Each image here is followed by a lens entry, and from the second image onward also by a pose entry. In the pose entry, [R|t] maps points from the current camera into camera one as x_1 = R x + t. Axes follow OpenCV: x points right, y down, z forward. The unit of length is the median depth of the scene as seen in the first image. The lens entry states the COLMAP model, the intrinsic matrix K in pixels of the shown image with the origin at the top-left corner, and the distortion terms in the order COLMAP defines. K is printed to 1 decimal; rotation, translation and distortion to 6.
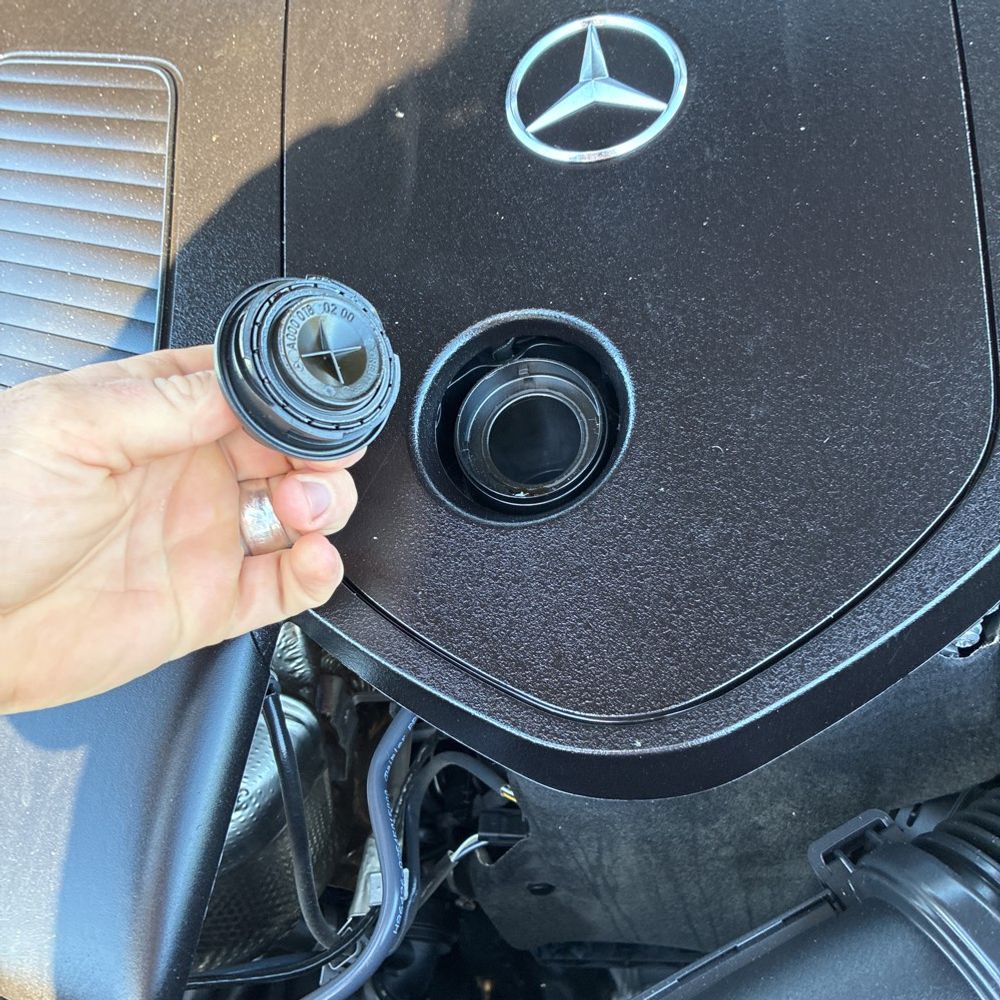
lens RADIAL K [[1021.4, 0, 495.9], [0, 1021.4, 502.5], [0, 0, 1]] dist [0.028244, 0.000000]
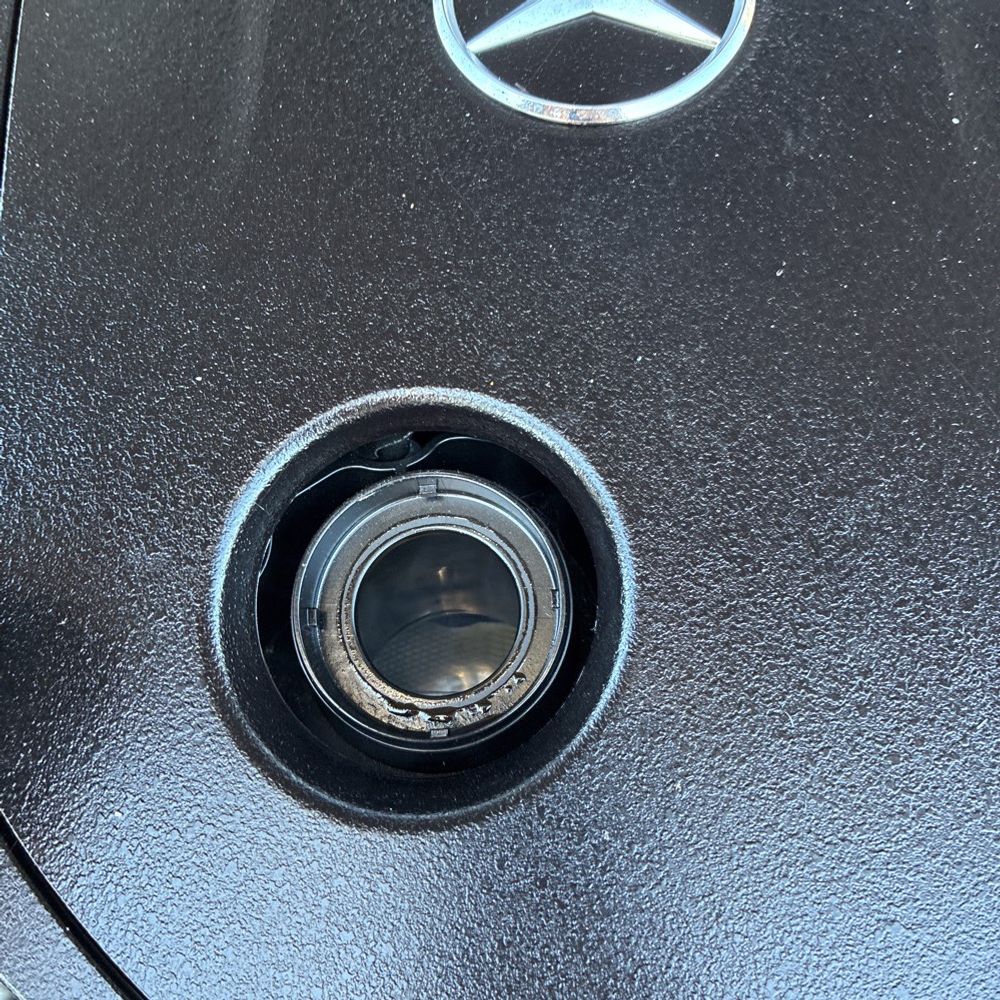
lens RADIAL K [[1021.4, 0, 505.7], [0, 1021.4, 498.8], [0, 0, 1]] dist [0.028244, 0.000000]
pose [[0.984061, 0.077223, 0.160191, -0.021054], [-0.091134, 0.992508, 0.081384, -0.177471], [-0.152707, -0.094686, 0.983725, 0.451645]]
